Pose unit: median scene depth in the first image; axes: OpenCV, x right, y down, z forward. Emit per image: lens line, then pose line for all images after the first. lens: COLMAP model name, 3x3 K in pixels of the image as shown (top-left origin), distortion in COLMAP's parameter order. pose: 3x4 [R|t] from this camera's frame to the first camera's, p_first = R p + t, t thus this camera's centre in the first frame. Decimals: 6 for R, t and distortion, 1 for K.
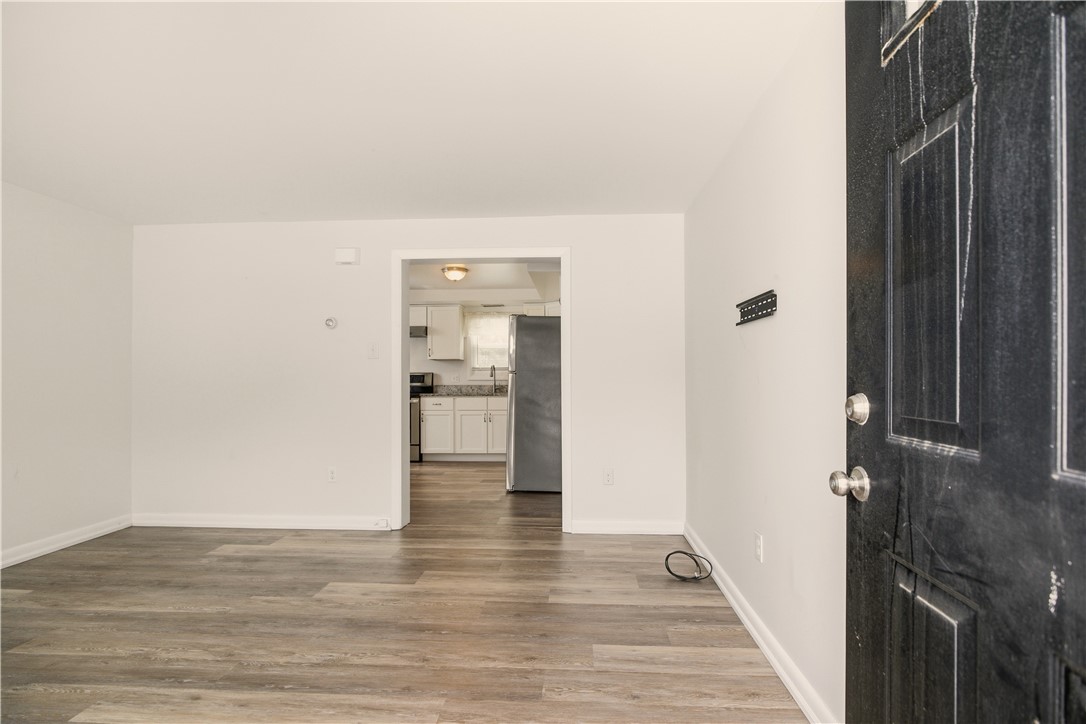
lens RADIAL K [[499.8, 0, 576.6], [0, 499.8, 378.0], [0, 0, 1]] dist [-0.006447, -0.000188]
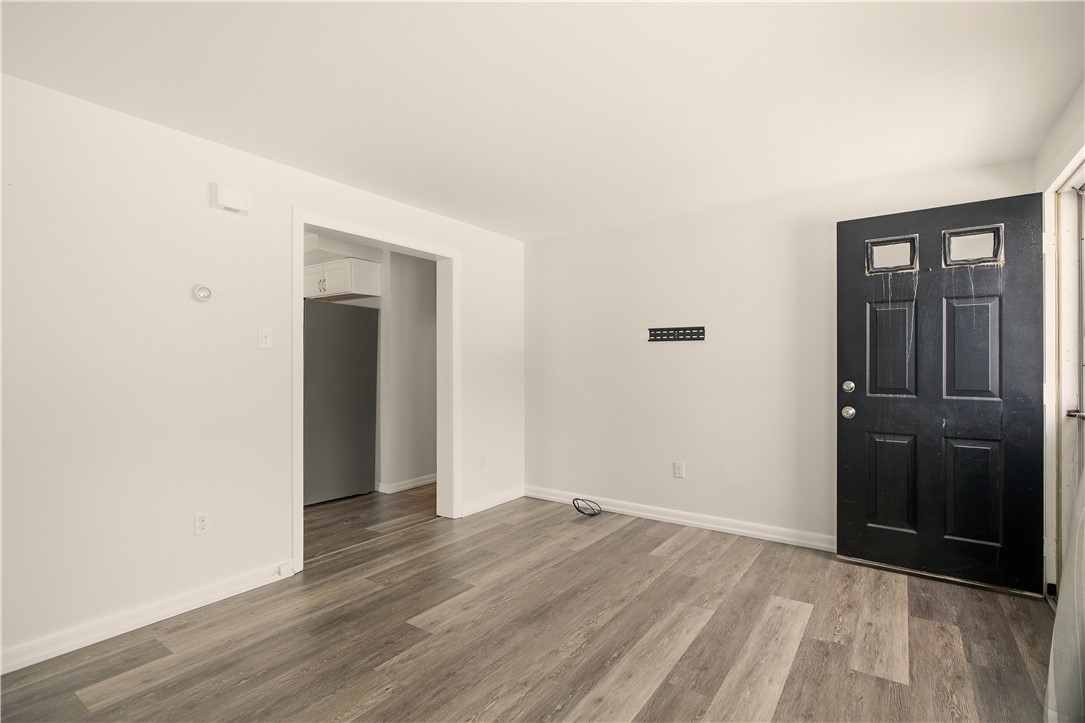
lens RADIAL K [[499.3, 0, 548.5], [0, 499.3, 368.4], [0, 0, 1]] dist [-0.006447, -0.000188]
pose [[0.541051, -0.003776, 0.840981, -1.305291], [-0.001639, 0.999983, 0.005544, -0.025515], [-0.840988, -0.004378, 0.541036, 0.425068]]
